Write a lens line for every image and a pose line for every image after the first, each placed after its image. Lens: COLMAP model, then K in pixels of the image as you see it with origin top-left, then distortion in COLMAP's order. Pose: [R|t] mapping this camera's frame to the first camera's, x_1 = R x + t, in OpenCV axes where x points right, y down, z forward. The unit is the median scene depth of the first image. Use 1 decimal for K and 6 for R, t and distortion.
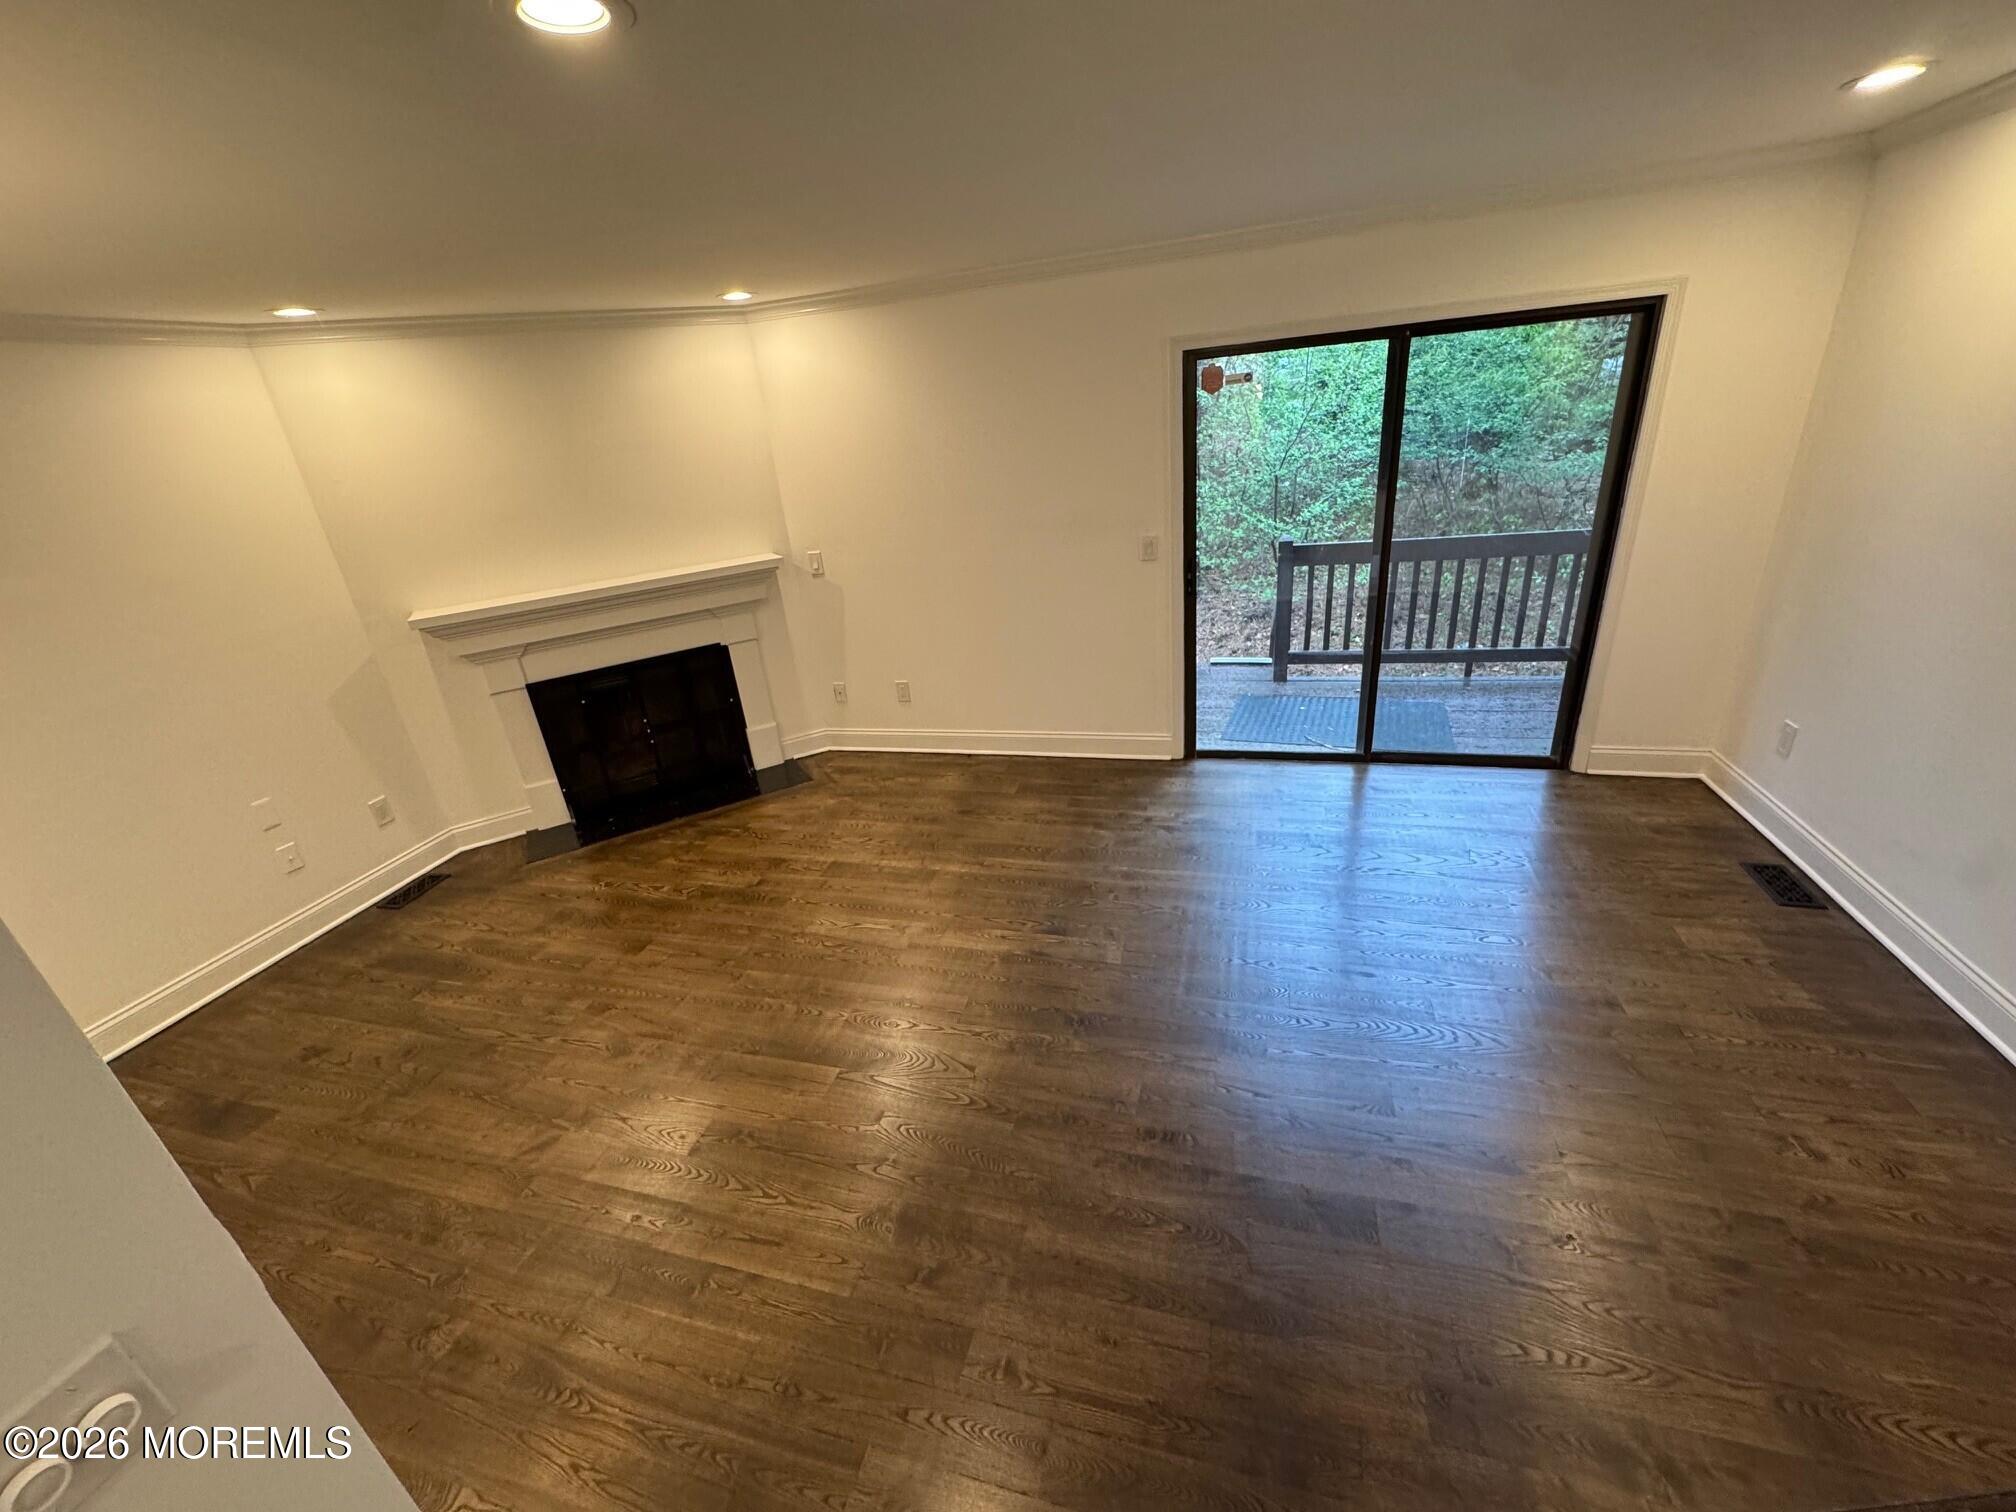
lens RADIAL K [[802.1, 0, 1009.8], [0, 802.1, 754.3], [0, 0, 1]] dist [0.000163, 0.000154]
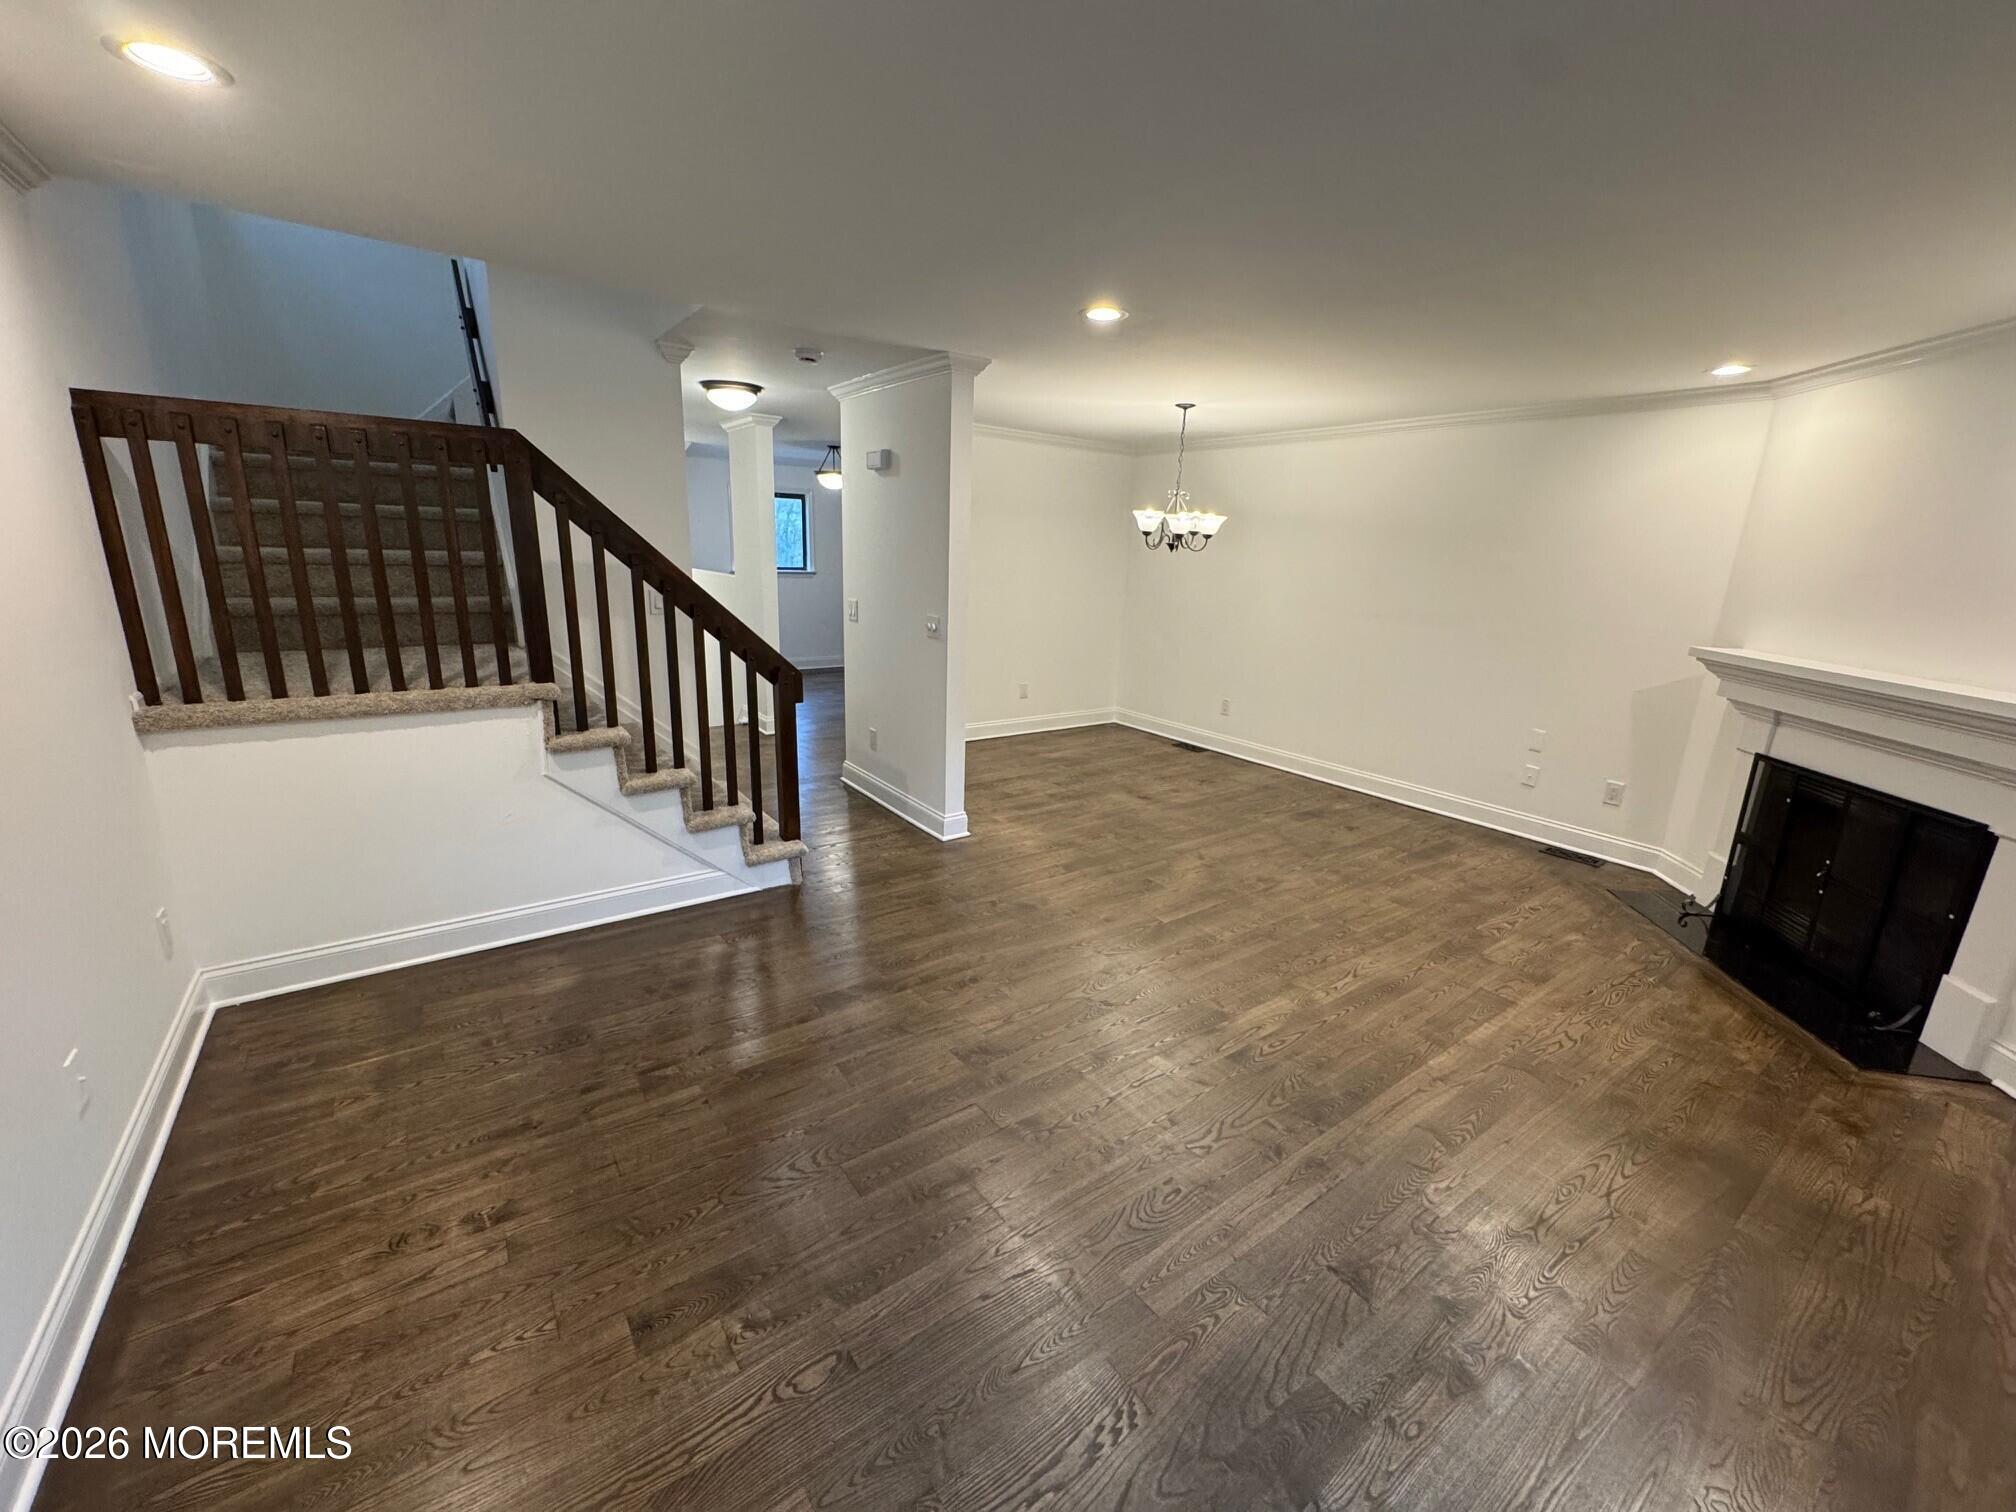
lens RADIAL K [[805.9, 0, 1004.7], [0, 805.9, 755.9], [0, 0, 1]] dist [-0.003445, -0.000253]
pose [[-0.614931, 0.267810, -0.741712, 0.665279], [-0.298132, 0.791805, 0.533069, -0.360862], [0.730053, 0.548929, -0.407063, 0.877020]]
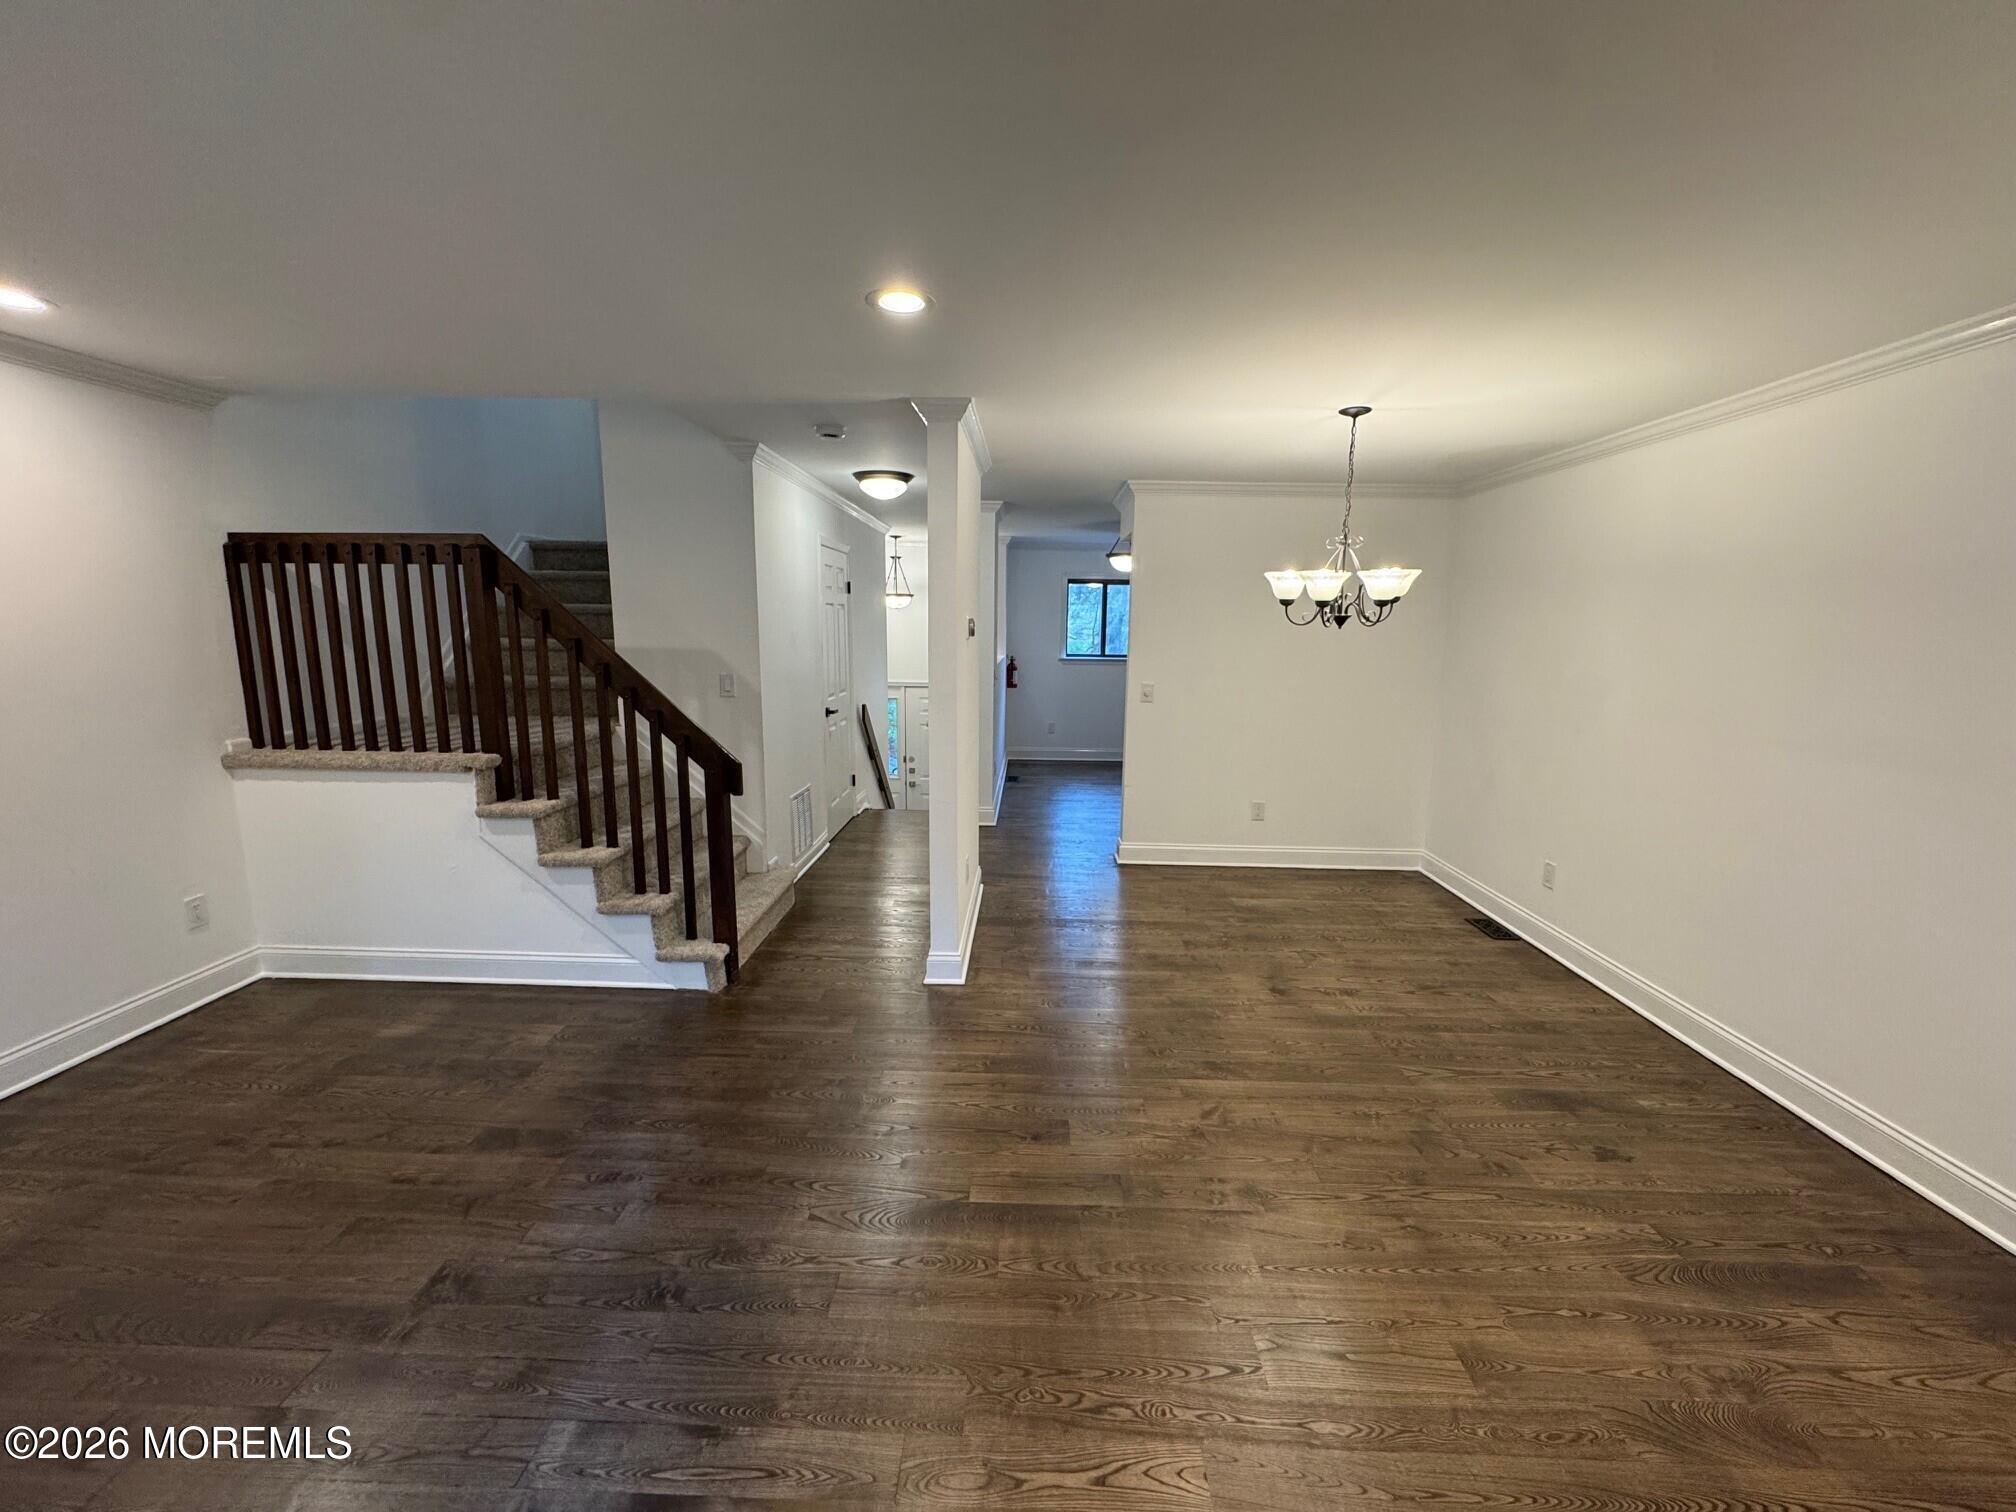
lens RADIAL K [[805.9, 0, 1004.7], [0, 805.9, 755.9], [0, 0, 1]] dist [-0.003445, -0.000253]
pose [[-0.965530, 0.121550, -0.230169, -0.076415], [-0.027861, 0.830931, 0.555677, -0.362997], [0.258797, 0.542936, -0.798902, 1.051303]]
